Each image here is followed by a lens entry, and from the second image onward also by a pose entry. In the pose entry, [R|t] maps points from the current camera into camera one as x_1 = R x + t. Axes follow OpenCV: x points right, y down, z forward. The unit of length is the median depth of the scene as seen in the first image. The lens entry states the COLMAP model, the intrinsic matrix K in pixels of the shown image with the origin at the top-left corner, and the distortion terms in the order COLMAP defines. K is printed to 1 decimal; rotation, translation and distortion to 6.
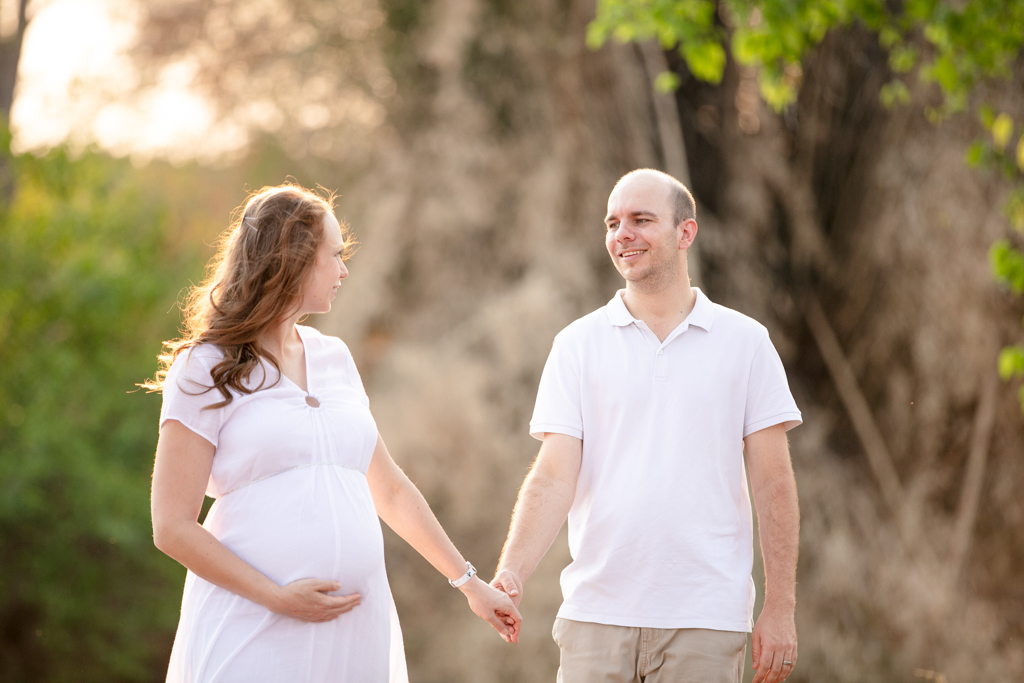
lens RADIAL K [[5373.0, 0, 512.0], [0, 5373.0, 341.5], [0, 0, 1]] dist [4.178164, -2.263142]
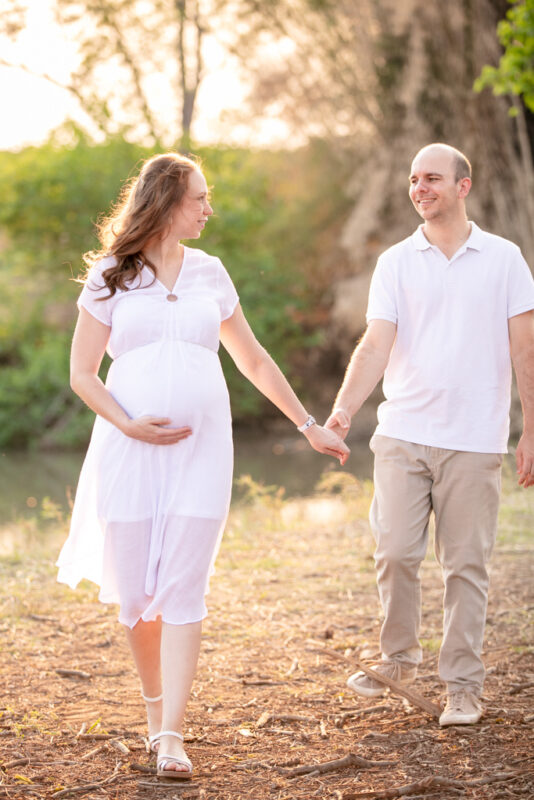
lens RADIAL K [[2674.9, 0, 267.0], [0, 2674.9, 400.0], [0, 0, 1]] dist [0.584460, -0.601001]
pose [[0.997790, 0.015366, -0.064650, 0.025983], [-0.011581, 0.998219, 0.058524, -0.003925], [0.065434, -0.057646, 0.996190, 0.228563]]
